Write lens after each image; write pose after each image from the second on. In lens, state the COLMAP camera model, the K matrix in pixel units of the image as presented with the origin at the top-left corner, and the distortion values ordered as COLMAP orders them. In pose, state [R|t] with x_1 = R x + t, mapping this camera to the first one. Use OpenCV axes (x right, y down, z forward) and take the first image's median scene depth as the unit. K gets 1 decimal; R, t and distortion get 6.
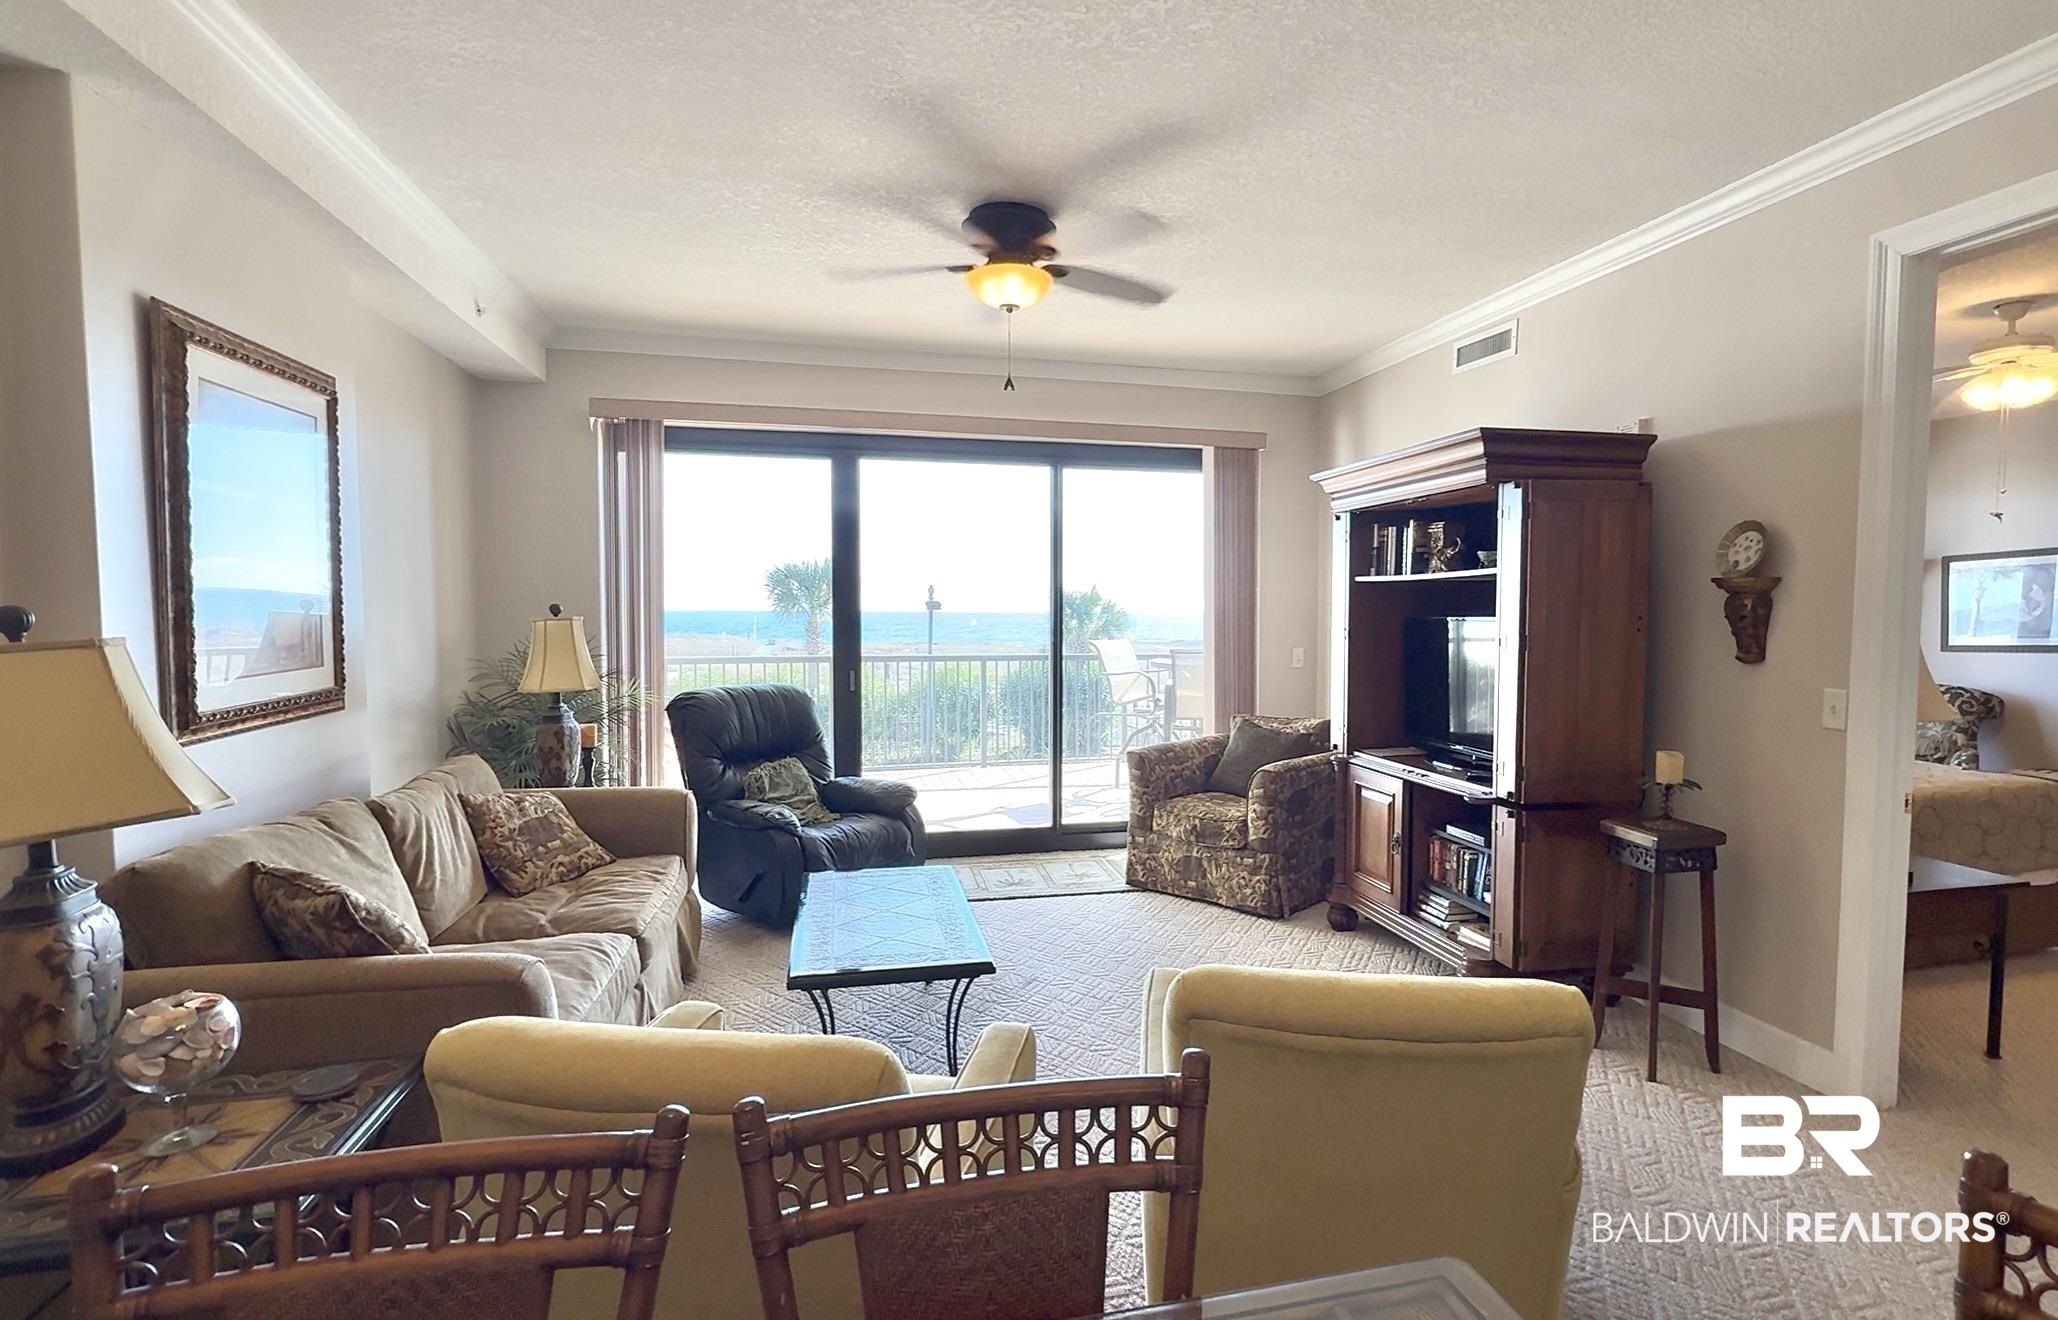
lens RADIAL K [[996.1, 0, 1029.0], [0, 996.1, 660.0], [0, 0, 1]] dist [-0.001351, -0.000153]
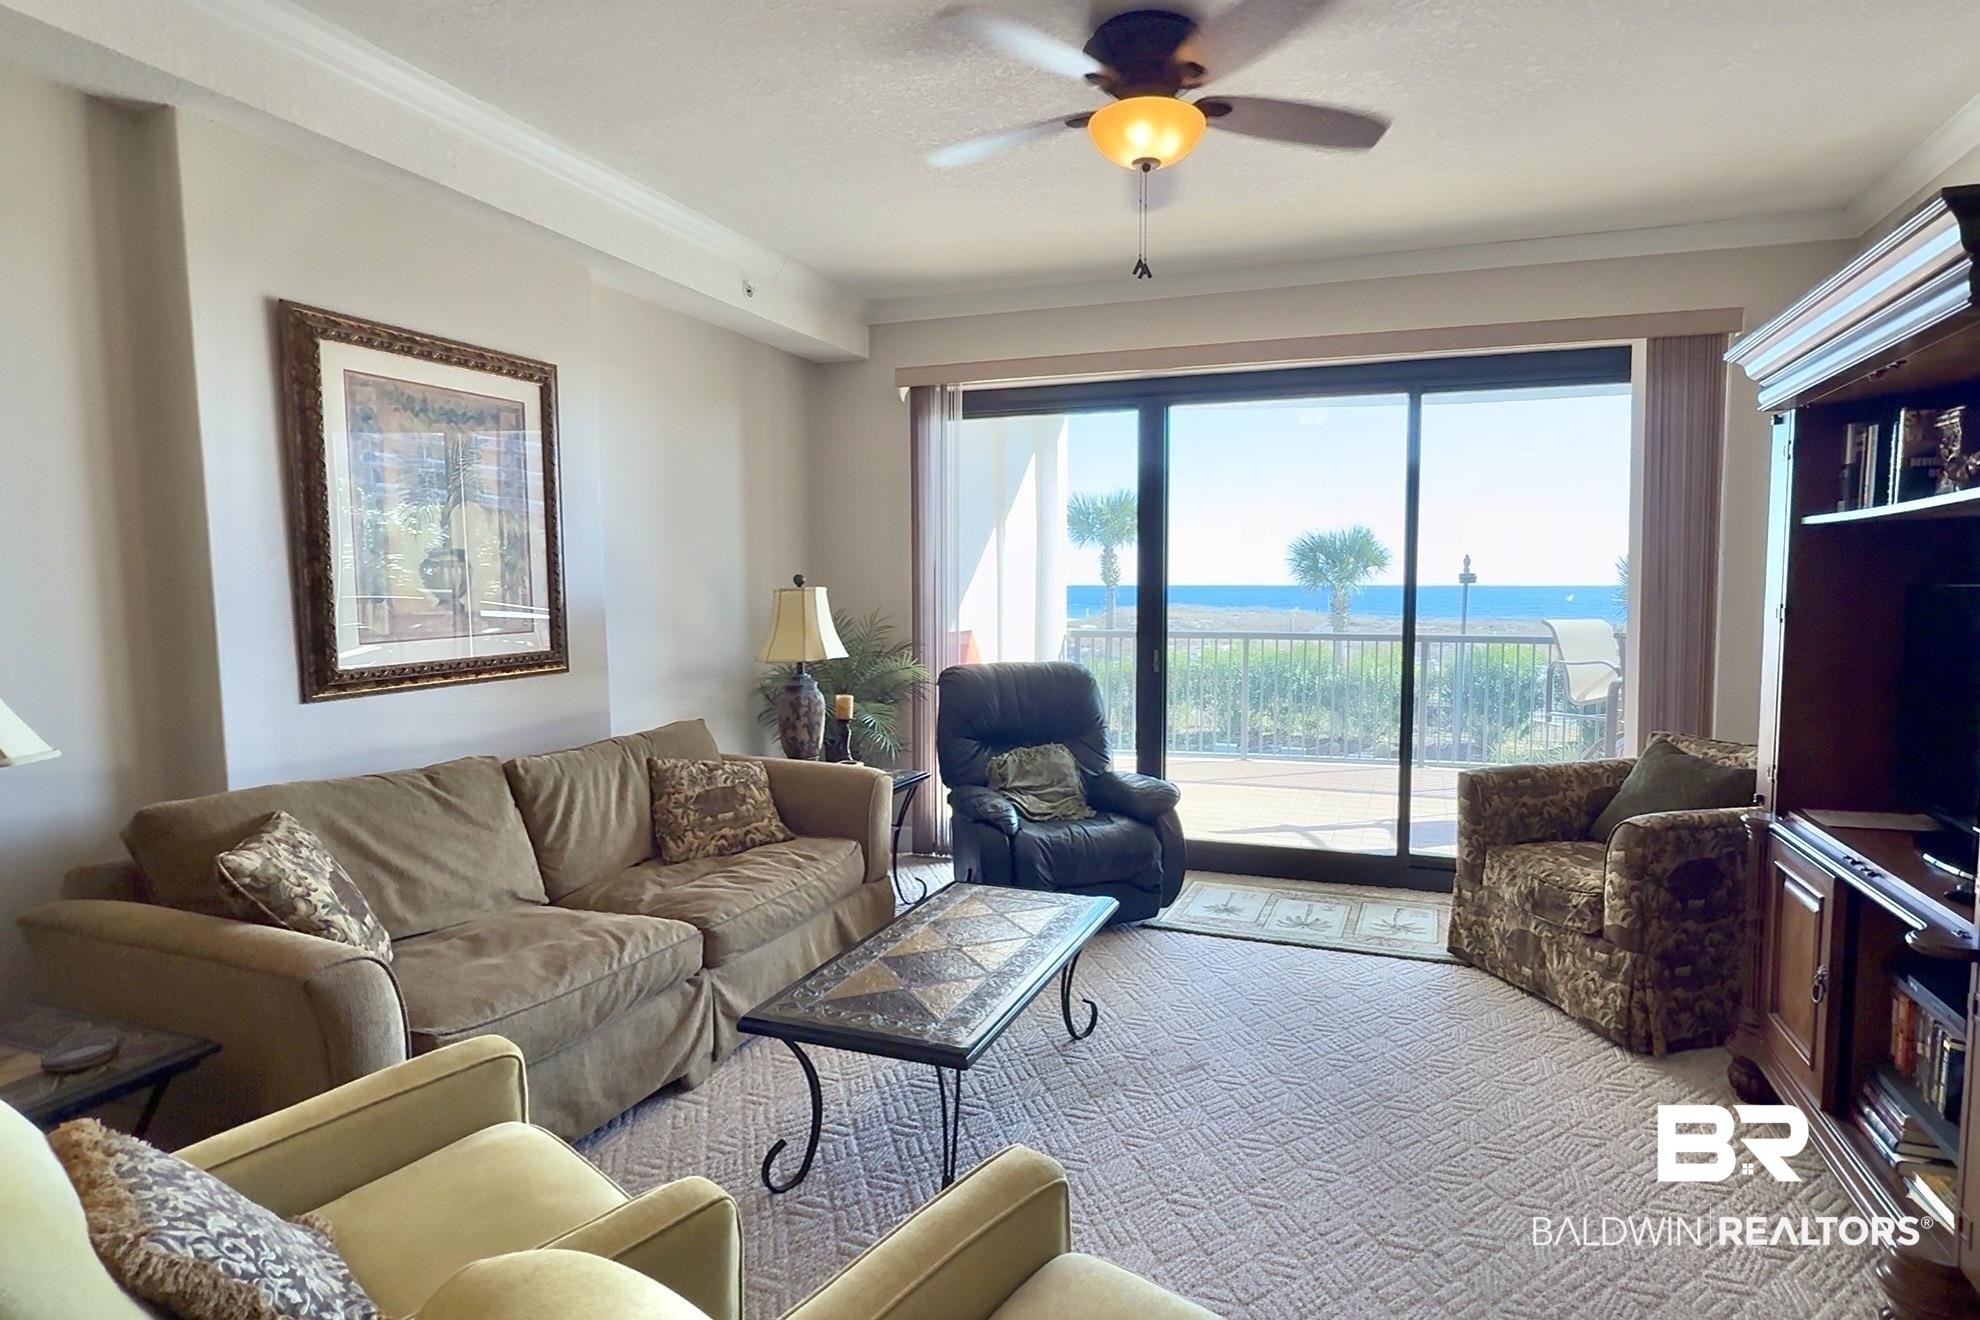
lens RADIAL K [[1003.1, 0, 990.0], [0, 1003.1, 660.0], [0, 0, 1]] dist [-0.000723, 0.000495]
pose [[0.858091, 0.035735, -0.512253, 0.207718], [-0.022649, 0.999239, 0.031768, -0.006610], [0.512998, -0.015658, 0.858247, 0.225792]]
